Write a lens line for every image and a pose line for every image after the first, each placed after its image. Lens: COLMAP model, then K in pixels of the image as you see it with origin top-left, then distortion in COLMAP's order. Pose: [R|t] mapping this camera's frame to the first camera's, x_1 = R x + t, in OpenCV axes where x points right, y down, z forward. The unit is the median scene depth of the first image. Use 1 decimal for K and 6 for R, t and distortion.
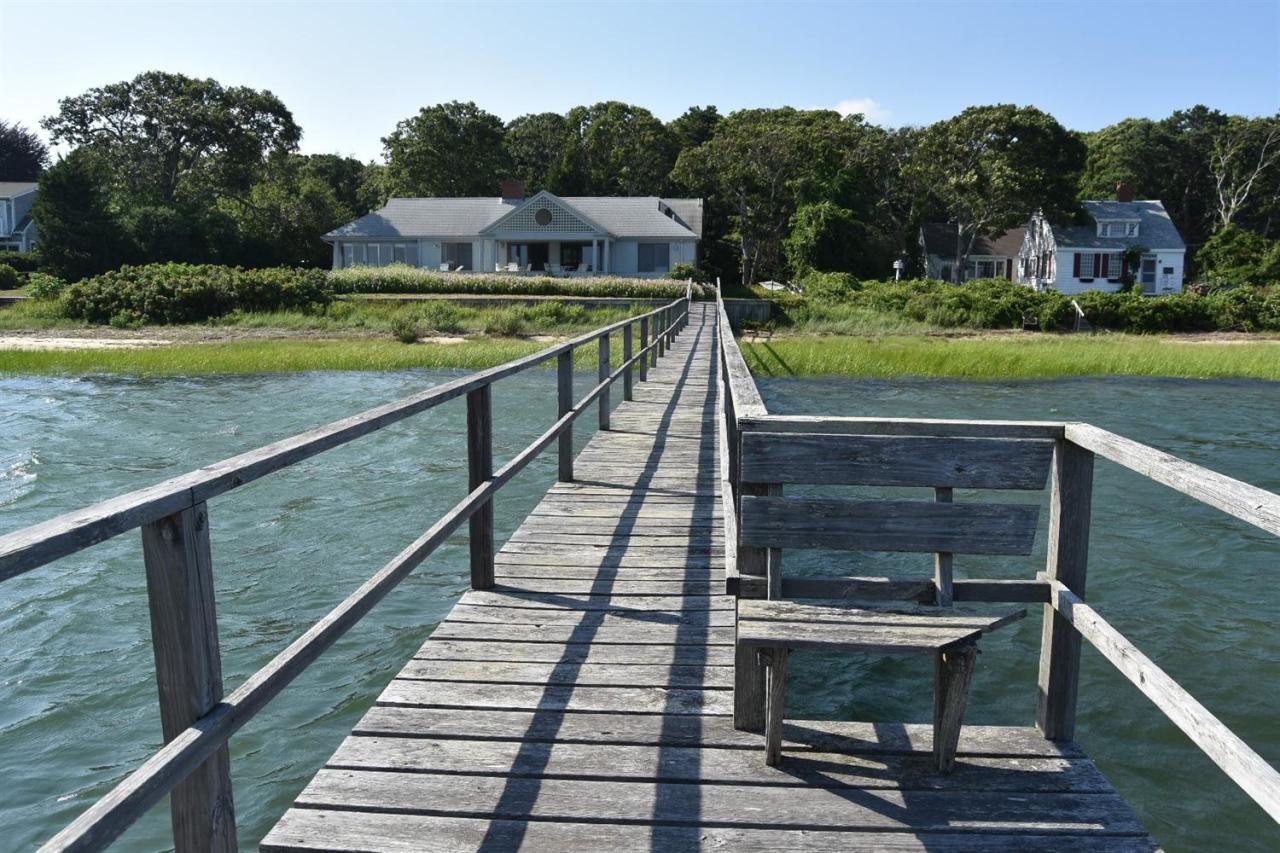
lens RADIAL K [[1017.6, 0, 640.0], [0, 1017.6, 426.5], [0, 0, 1]] dist [-0.085756, 0.040115]
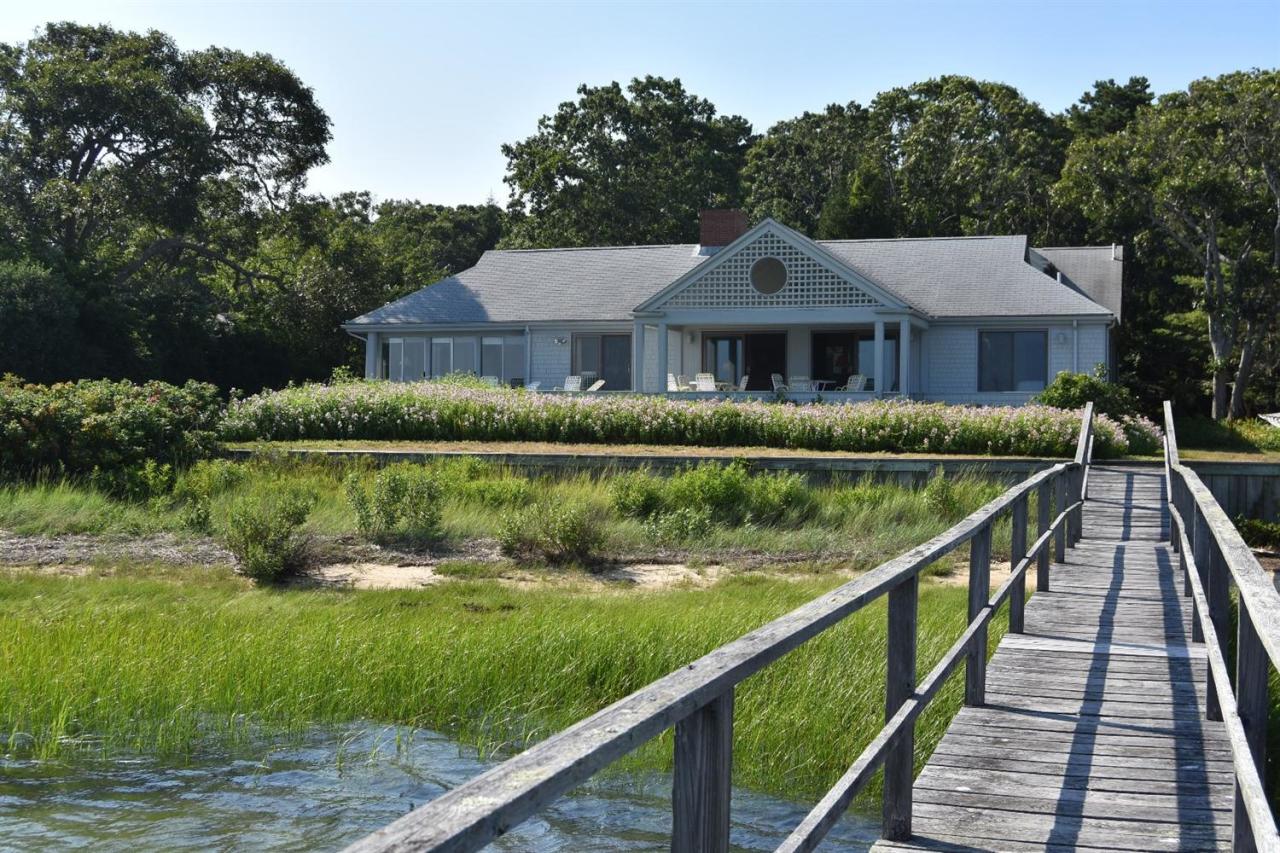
lens RADIAL K [[1691.3, 0, 640.0], [0, 1691.3, 426.5], [0, 0, 1]] dist [-0.039992, -0.058932]
pose [[0.976119, -0.000587, -0.217237, 0.014628], [-0.028492, 0.991012, -0.130704, -0.032969], [0.215361, 0.133772, 0.967329, 0.232553]]
